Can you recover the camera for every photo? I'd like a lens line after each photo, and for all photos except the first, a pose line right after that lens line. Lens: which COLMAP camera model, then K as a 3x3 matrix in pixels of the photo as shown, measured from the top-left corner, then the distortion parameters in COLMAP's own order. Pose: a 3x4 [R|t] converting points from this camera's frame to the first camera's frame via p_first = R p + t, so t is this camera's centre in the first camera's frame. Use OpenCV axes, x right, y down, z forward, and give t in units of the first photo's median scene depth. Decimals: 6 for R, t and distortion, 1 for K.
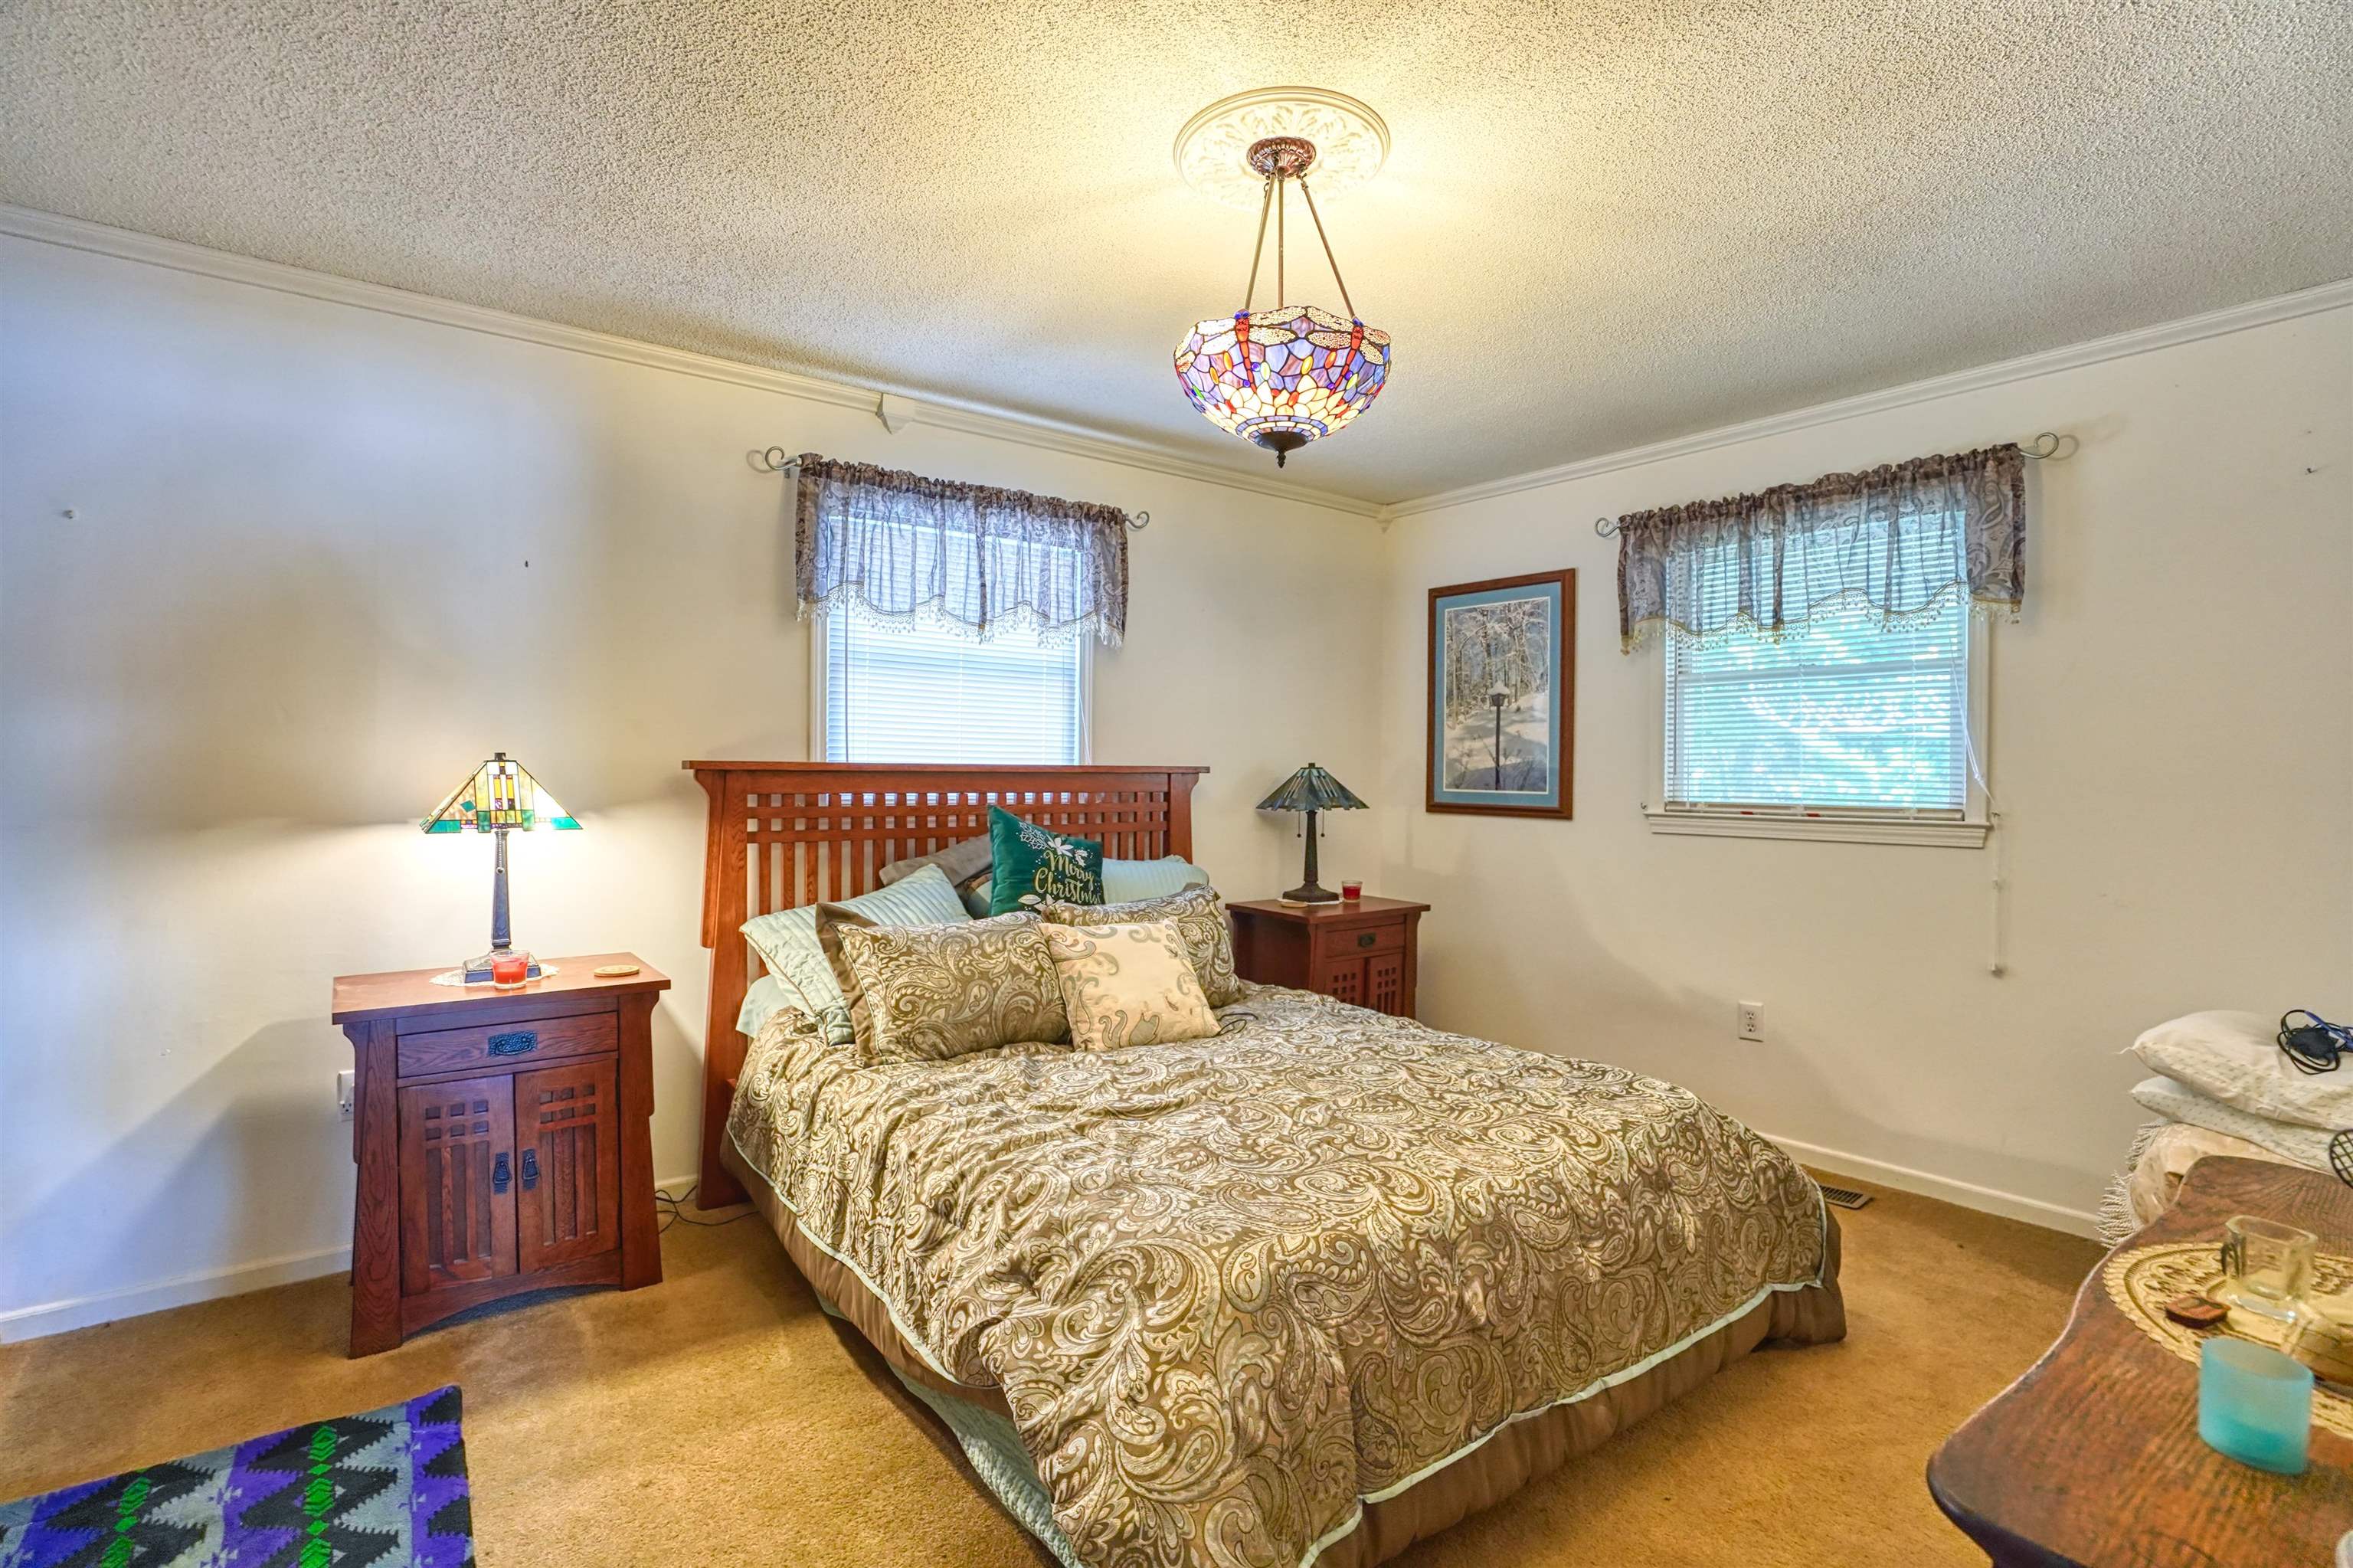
lens RADIAL K [[1104.3, 0, 1169.3], [0, 1104.3, 788.0], [0, 0, 1]] dist [-0.068434, 0.030133]
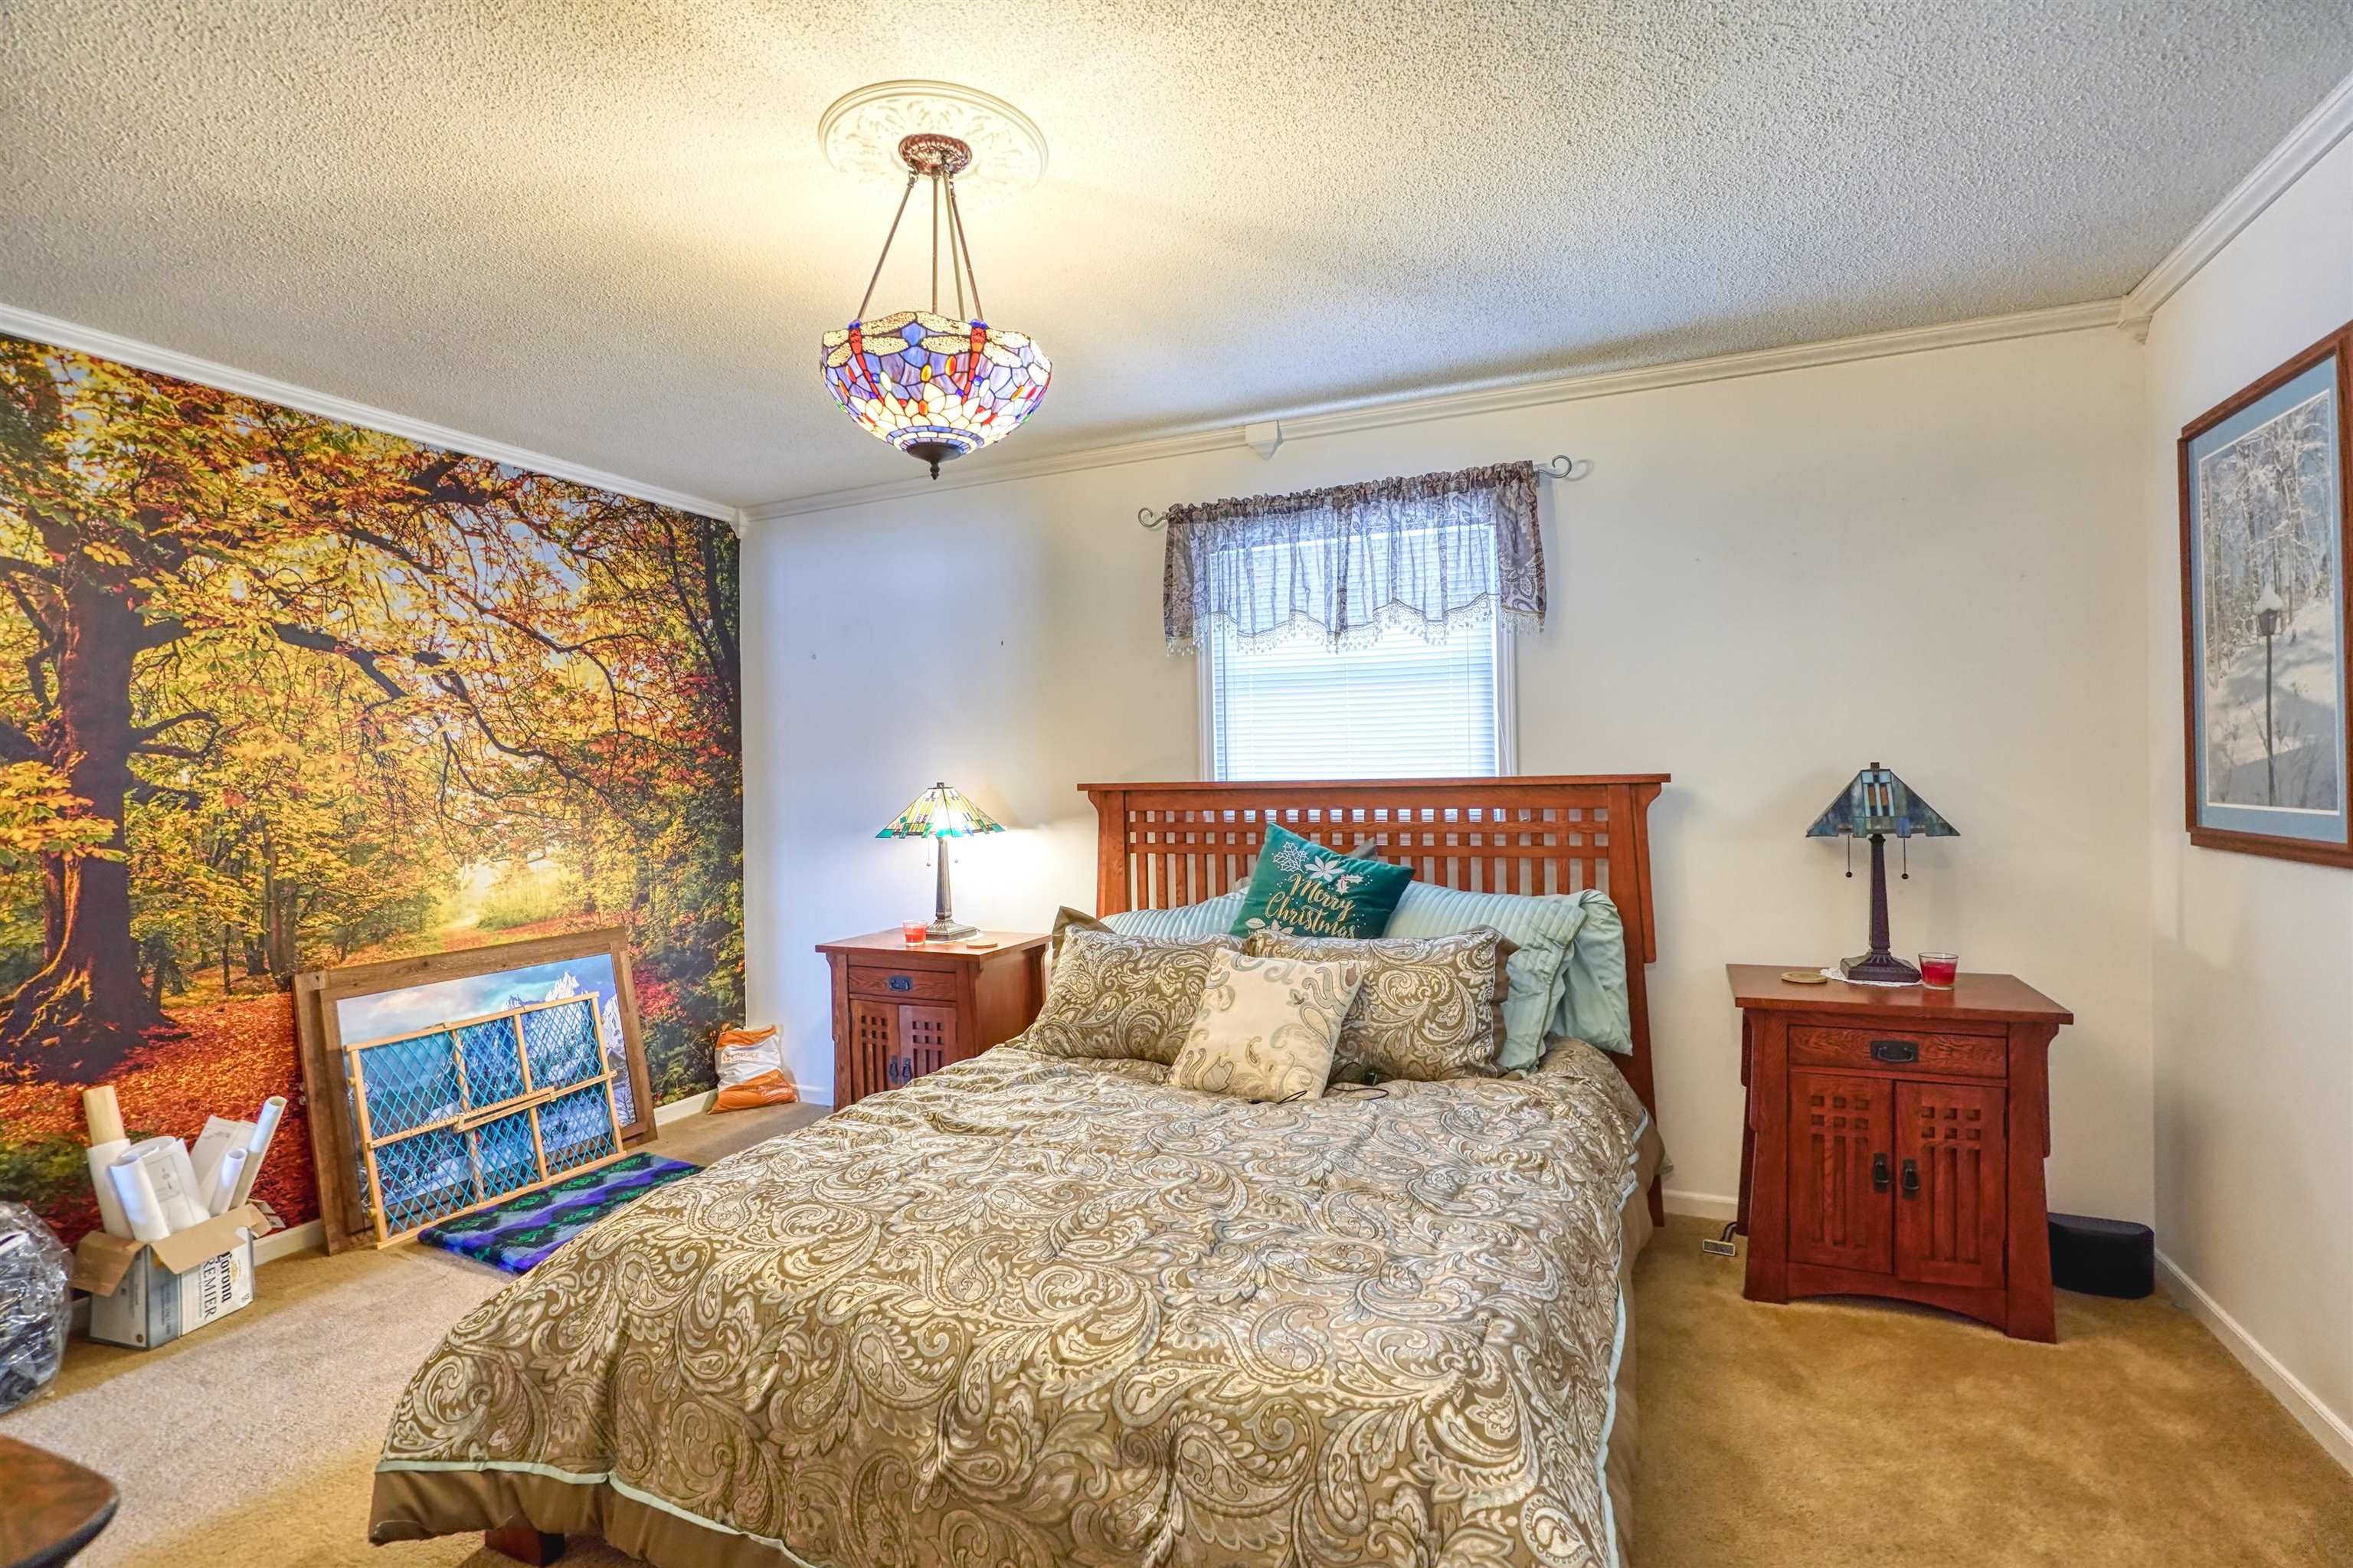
lens RADIAL K [[1104.3, 0, 1169.3], [0, 1104.3, 788.0], [0, 0, 1]] dist [-0.068434, 0.030133]
pose [[0.477374, -0.010696, -0.878635, 0.633292], [0.009266, 0.999932, -0.007139, -0.009407], [0.878651, -0.004734, 0.477441, 0.444233]]
